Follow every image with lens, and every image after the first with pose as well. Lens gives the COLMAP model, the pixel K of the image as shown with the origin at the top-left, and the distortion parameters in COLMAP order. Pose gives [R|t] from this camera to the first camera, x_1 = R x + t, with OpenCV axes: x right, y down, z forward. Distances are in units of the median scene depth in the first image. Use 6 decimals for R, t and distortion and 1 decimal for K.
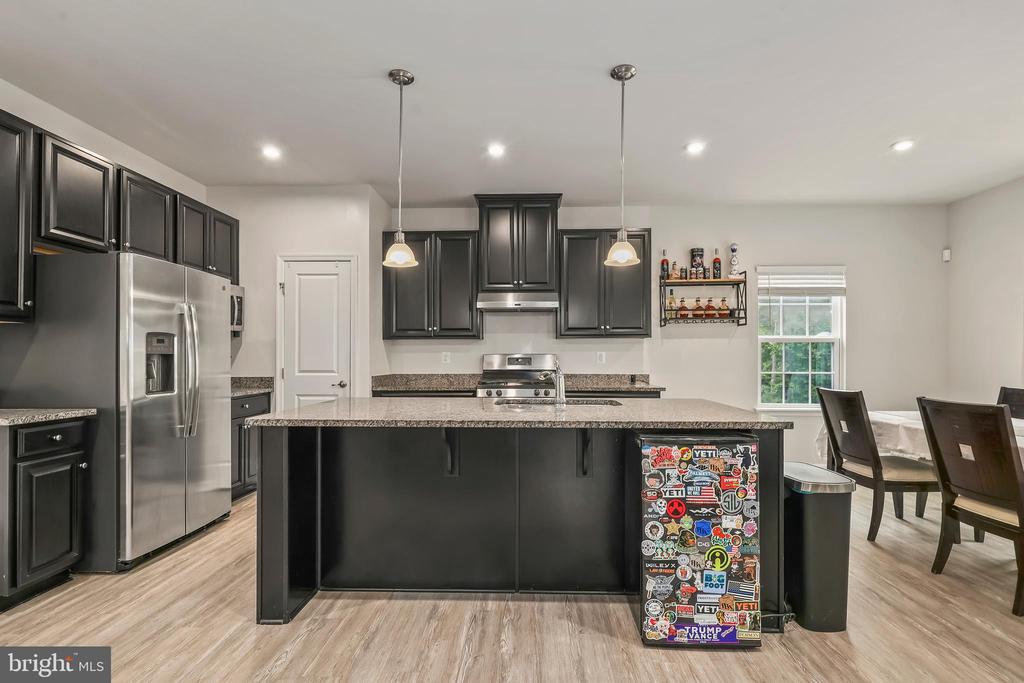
lens RADIAL K [[479.1, 0, 514.1], [0, 479.1, 368.3], [0, 0, 1]] dist [0.002946, 0.000313]
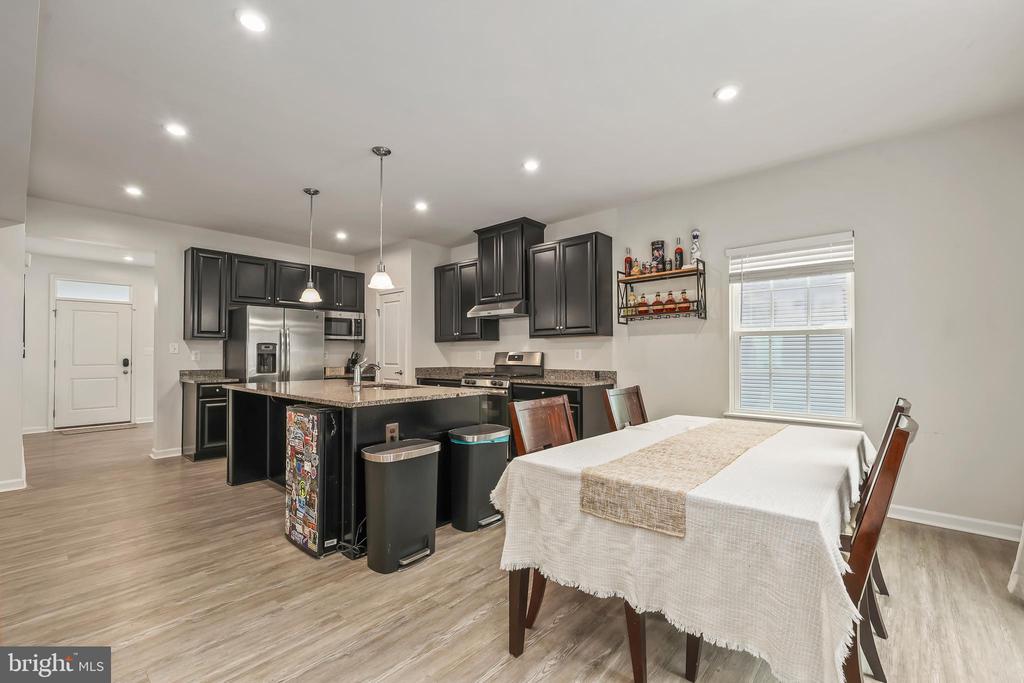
lens RADIAL K [[428.0, 0, 511.7], [0, 428.0, 364.5], [0, 0, 1]] dist [0.001732, 0.000232]
pose [[0.775522, 0.011522, -0.631215, 0.701539], [-0.011570, 0.999925, 0.004037, -0.002220], [0.631214, 0.004172, 0.775597, 0.148155]]
